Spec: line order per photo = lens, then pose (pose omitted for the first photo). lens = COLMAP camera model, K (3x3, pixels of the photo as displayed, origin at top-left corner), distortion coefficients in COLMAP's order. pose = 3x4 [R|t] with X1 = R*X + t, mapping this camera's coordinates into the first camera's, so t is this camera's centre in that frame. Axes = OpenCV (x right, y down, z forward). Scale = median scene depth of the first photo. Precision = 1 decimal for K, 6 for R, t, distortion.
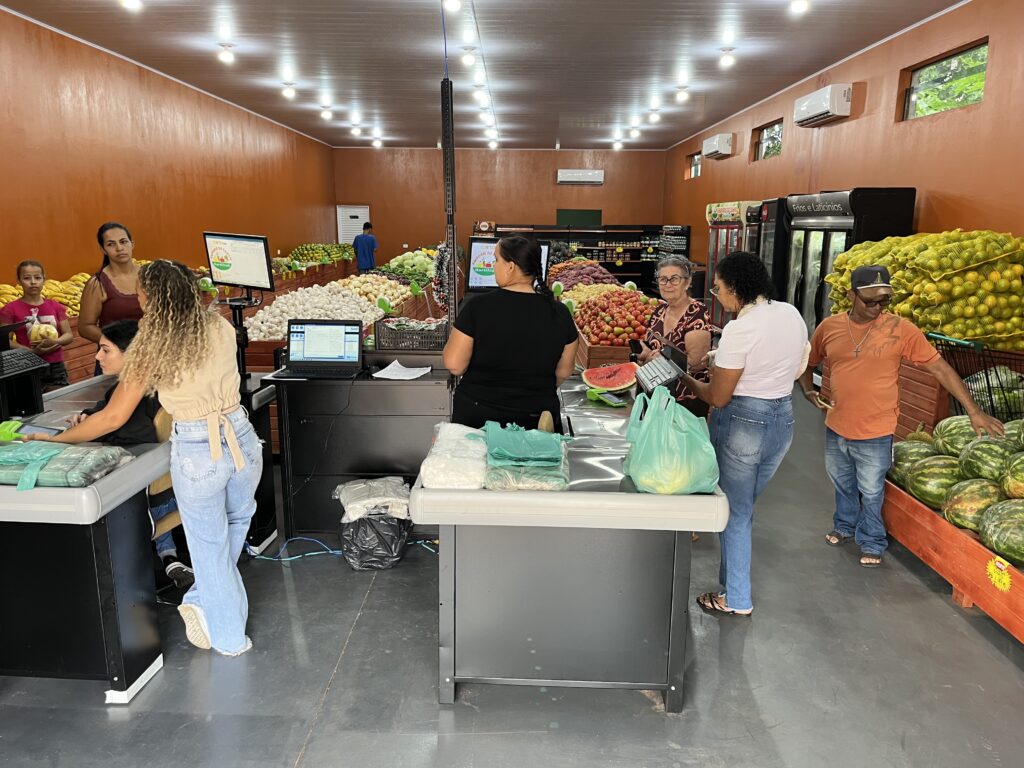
lens RADIAL K [[773.3, 0, 509.4], [0, 773.3, 390.1], [0, 0, 1]] dist [0.011915, -0.016426]
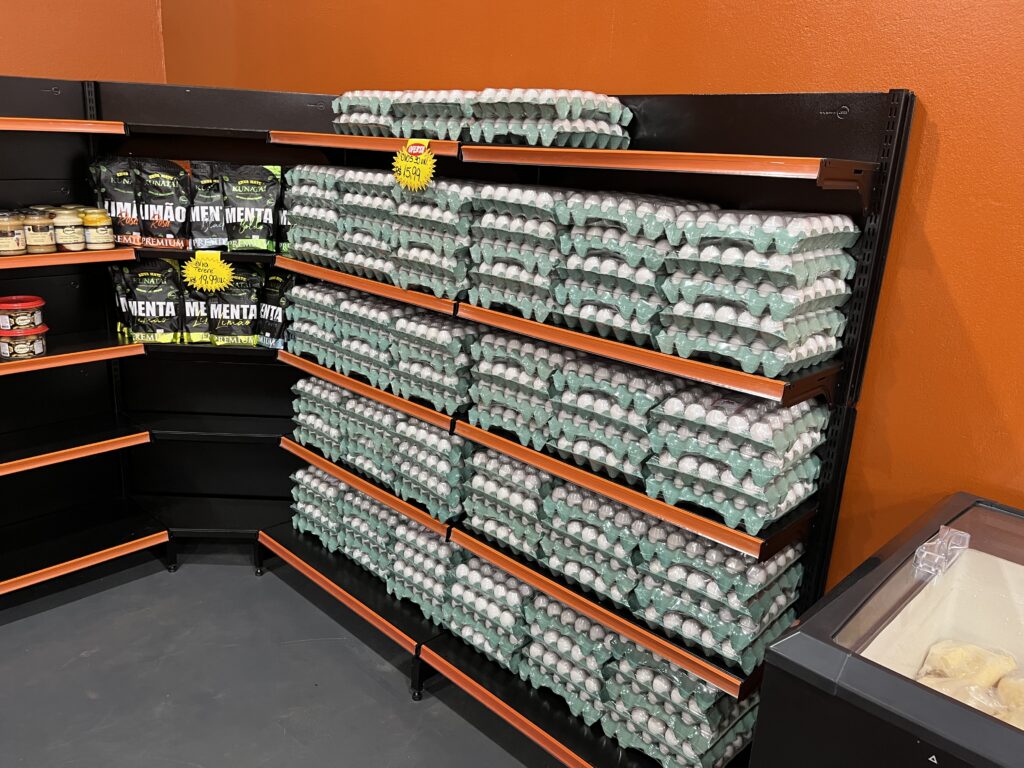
lens RADIAL K [[773.3, 0, 512.1], [0, 773.3, 383.6], [0, 0, 1]] dist [0.011915, -0.016426]
pose [[0.692565, -0.191032, 0.695600, 0.119476], [0.107328, 0.980852, 0.162511, -0.177454], [-0.713326, -0.037892, 0.699807, 0.860957]]
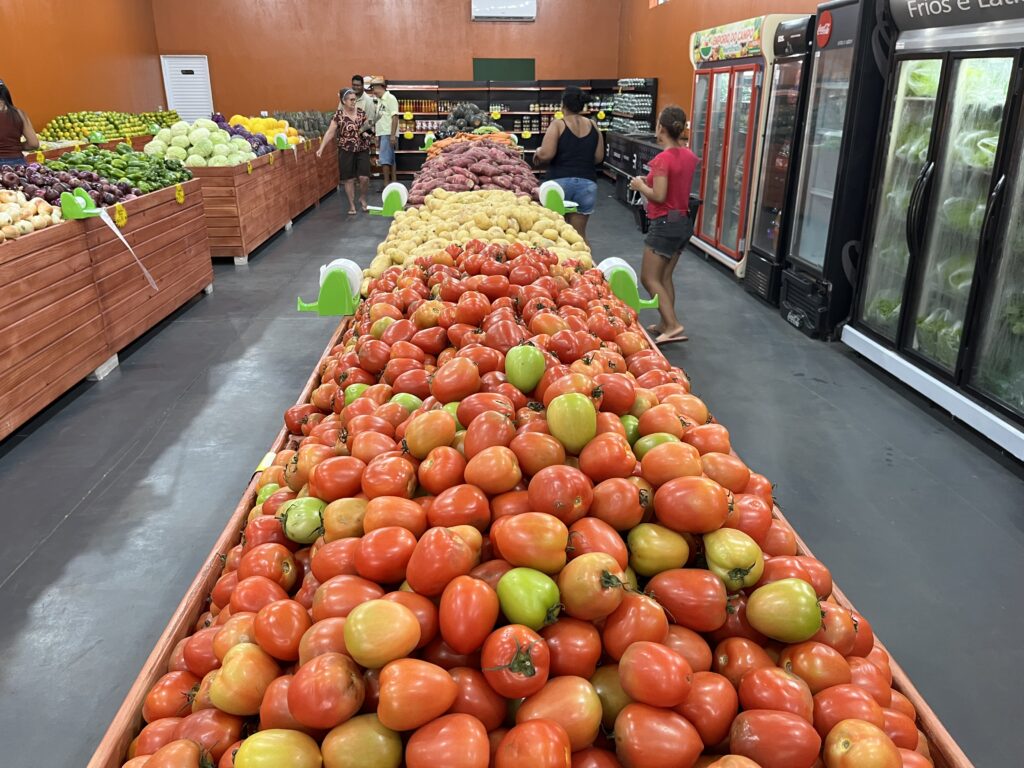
lens RADIAL K [[773.3, 0, 519.0], [0, 773.3, 381.1], [0, 0, 1]] dist [0.011915, -0.016426]
pose [[0.997345, -0.033614, 0.064597, 0.049641], [0.023730, 0.988687, 0.148104, -0.043686], [-0.068844, -0.146178, 0.986860, 0.250896]]
